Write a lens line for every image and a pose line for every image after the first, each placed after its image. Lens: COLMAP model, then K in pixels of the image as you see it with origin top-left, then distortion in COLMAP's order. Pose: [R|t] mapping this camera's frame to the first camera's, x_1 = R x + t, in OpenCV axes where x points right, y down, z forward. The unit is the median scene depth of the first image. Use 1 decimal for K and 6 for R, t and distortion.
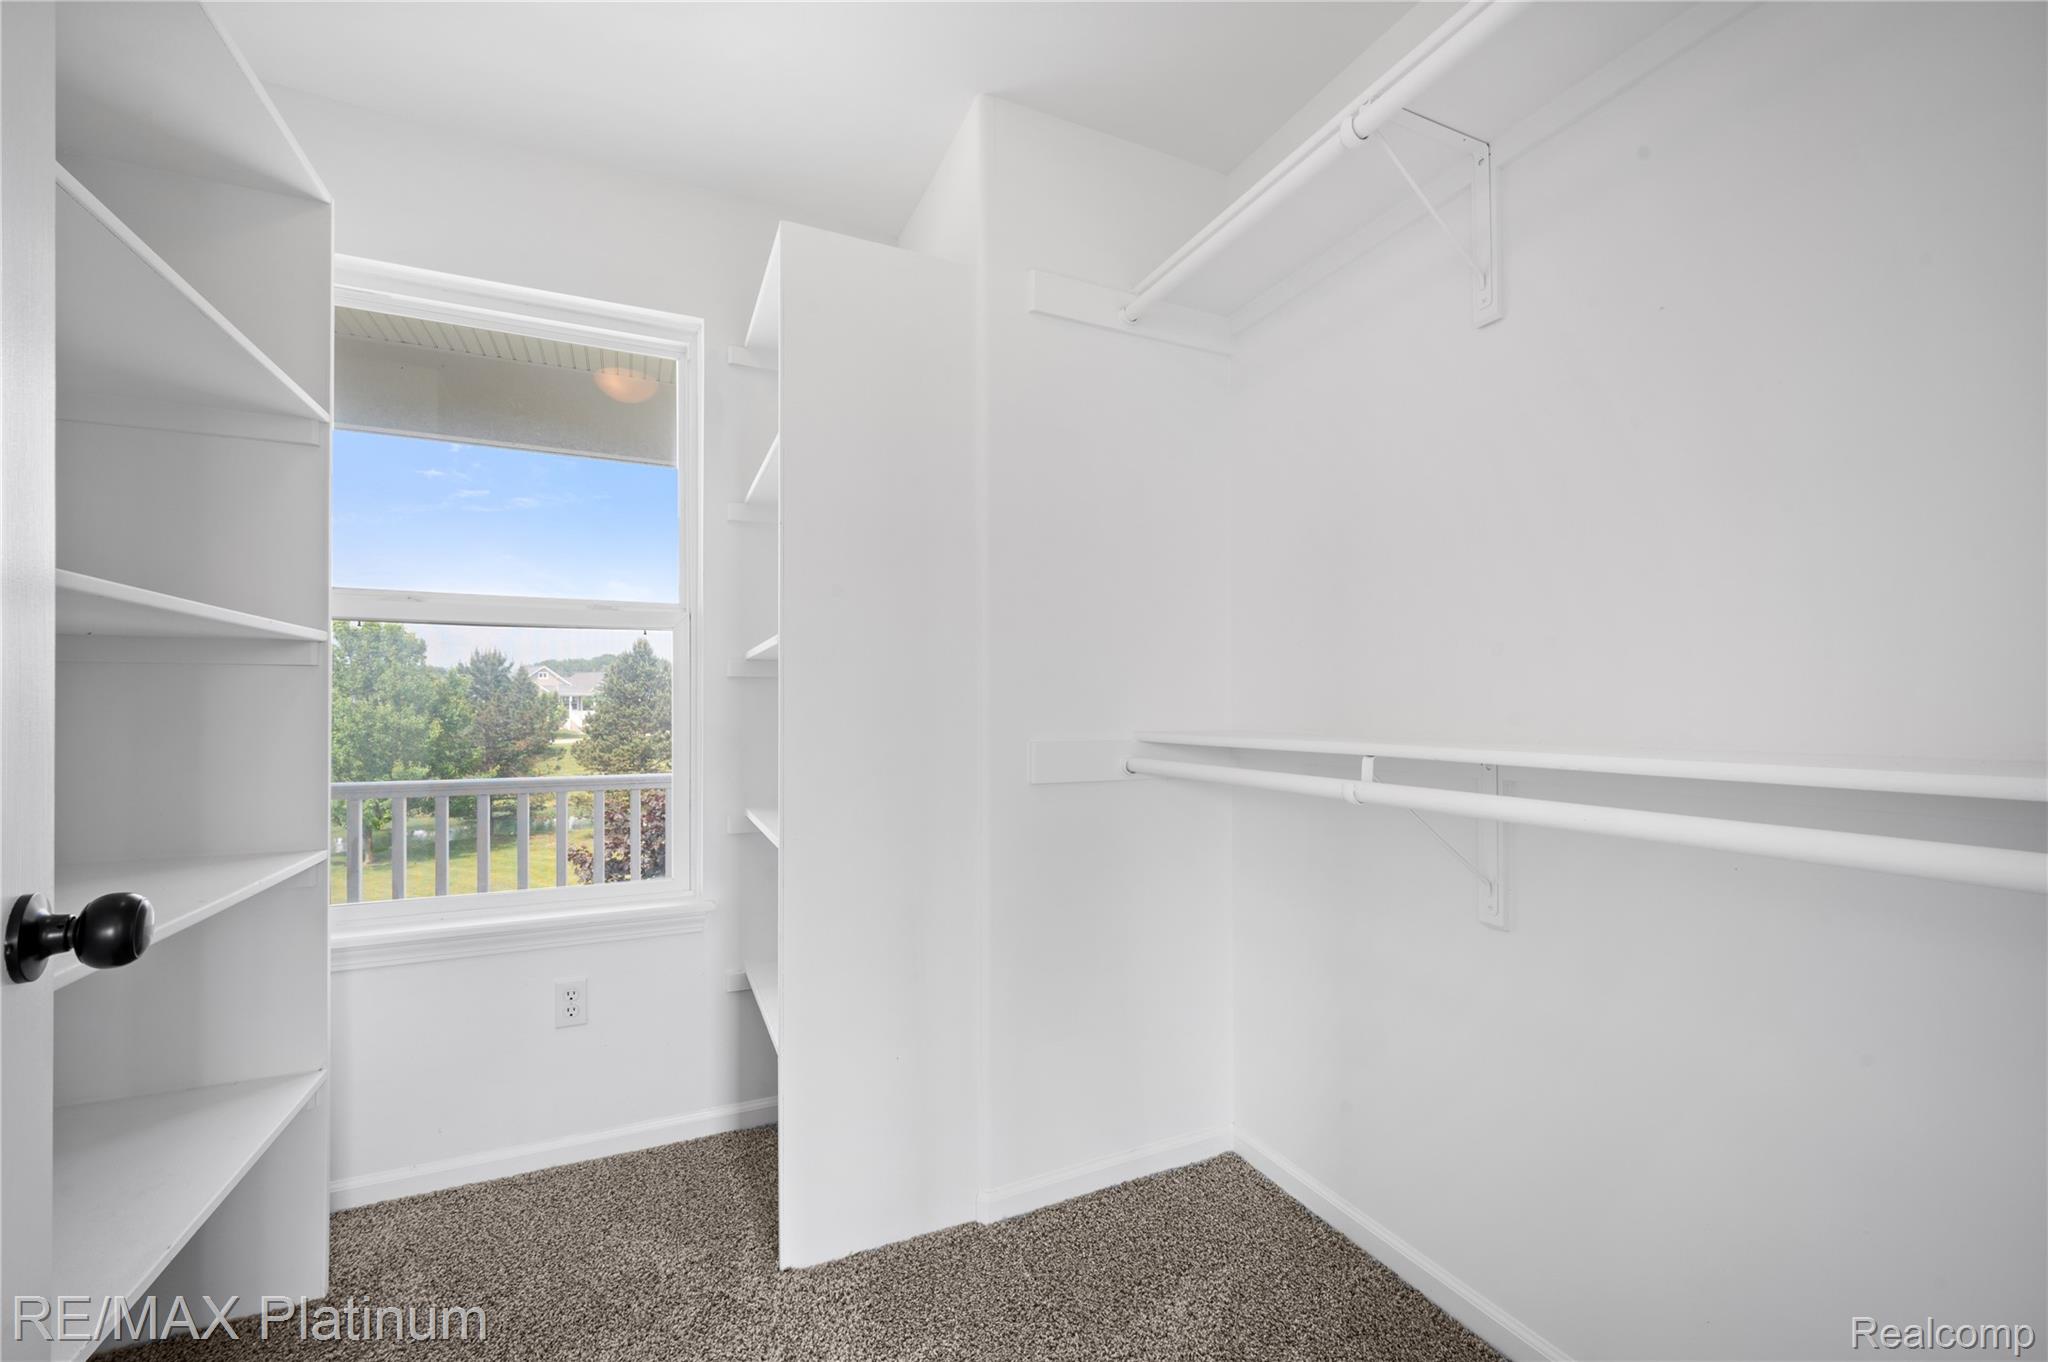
lens RADIAL K [[822.0, 0, 998.0], [0, 822.0, 705.3], [0, 0, 1]] dist [0.002029, -0.002277]
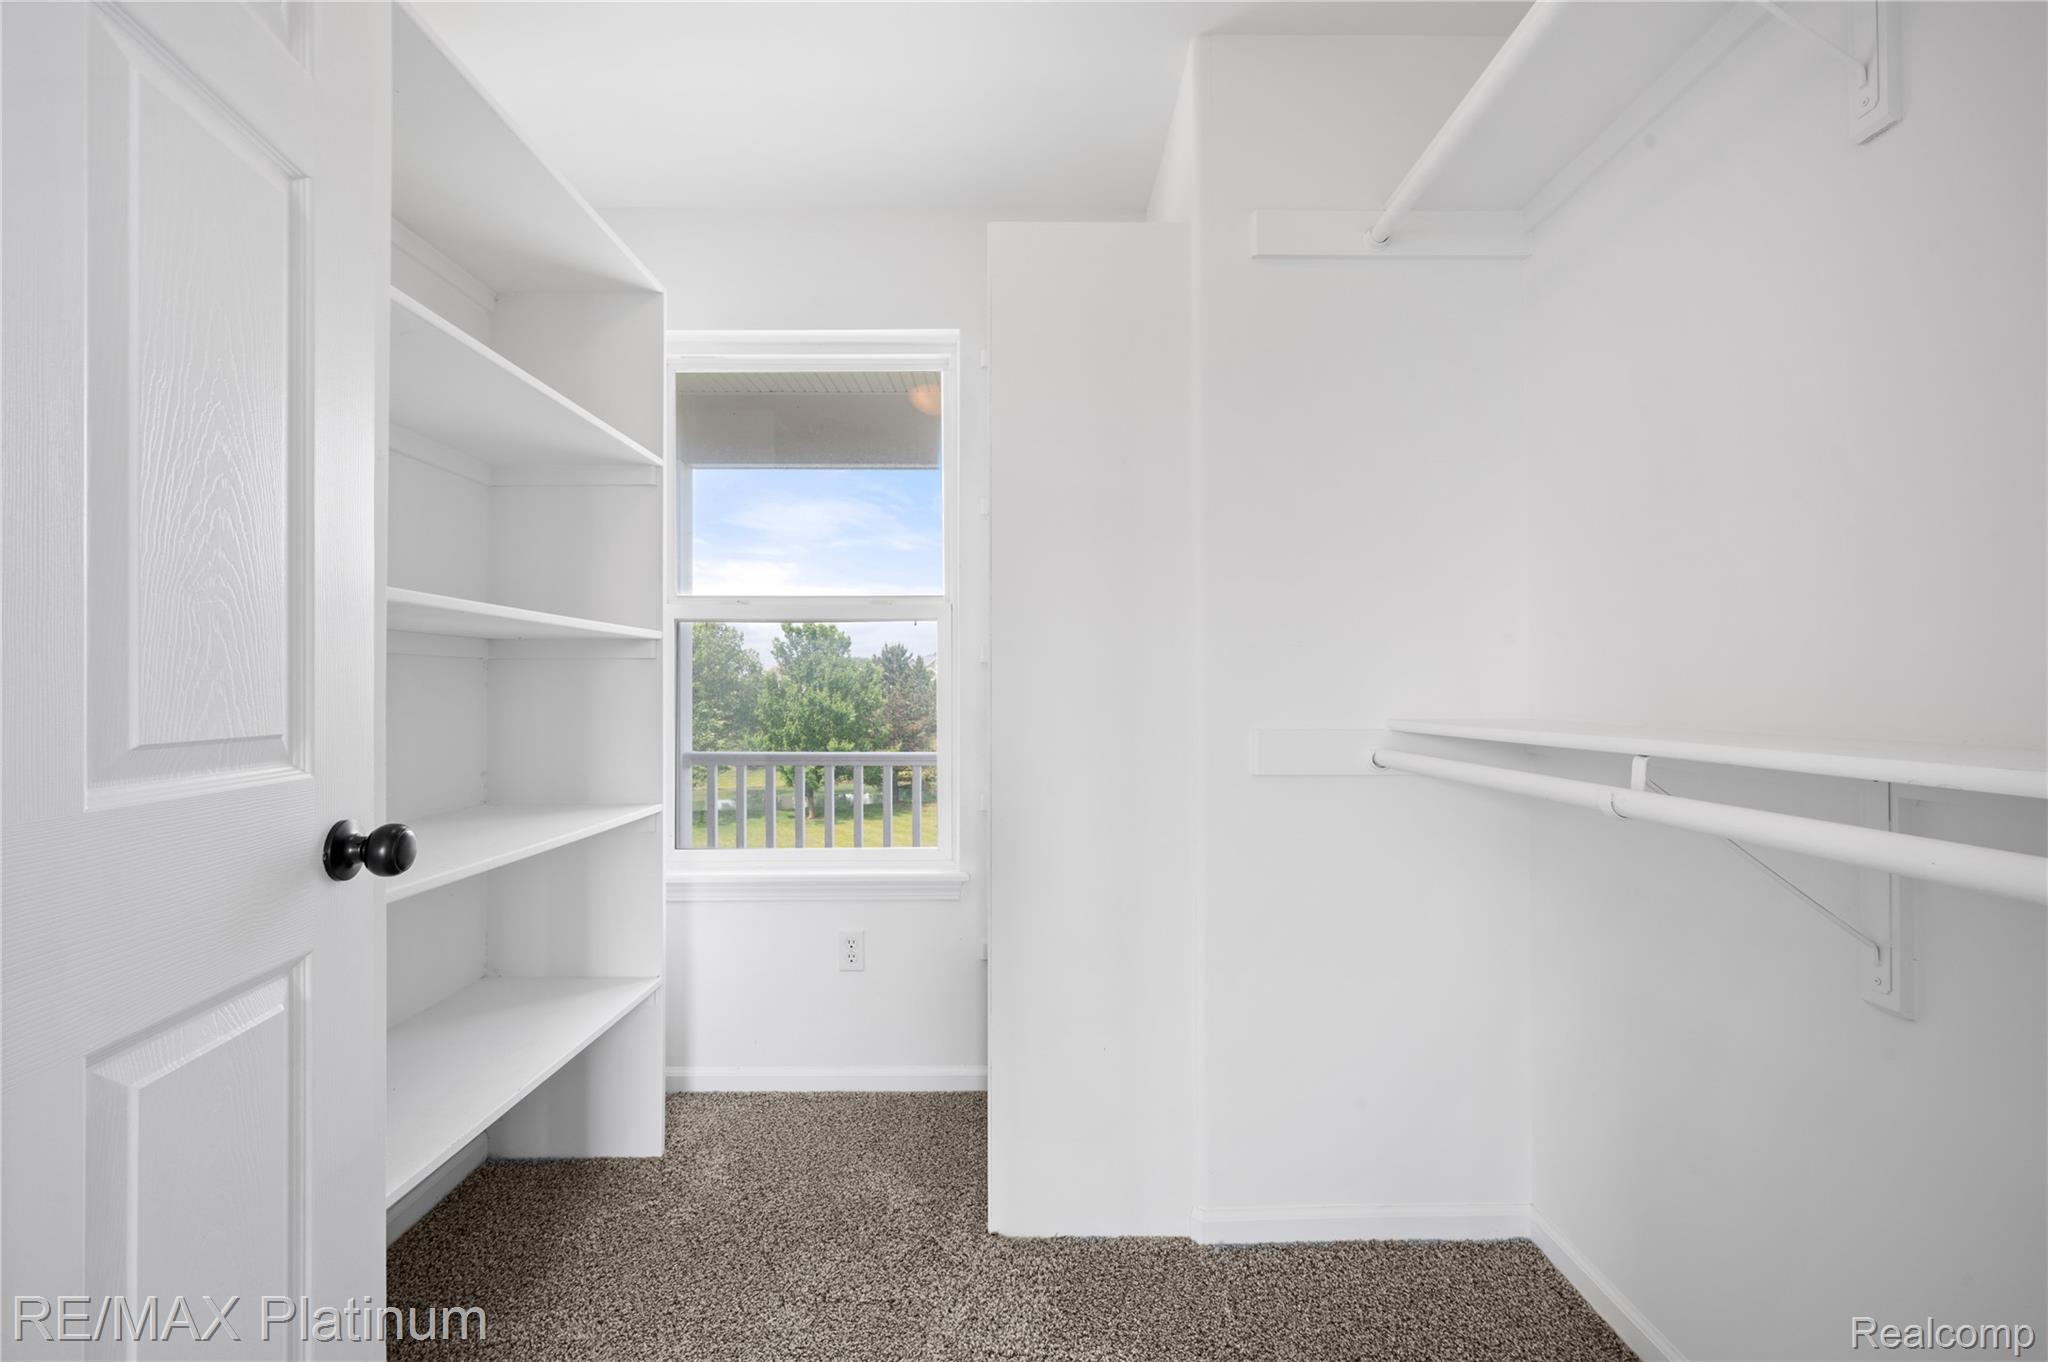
lens RADIAL K [[822.0, 0, 1013.4], [0, 822.0, 691.0], [0, 0, 1]] dist [0.002029, -0.002277]
pose [[0.911796, -0.000307, -0.410643, 0.184483], [0.000832, 0.999999, 0.001098, 0.001226], [0.410642, -0.001342, 0.911796, 0.063964]]
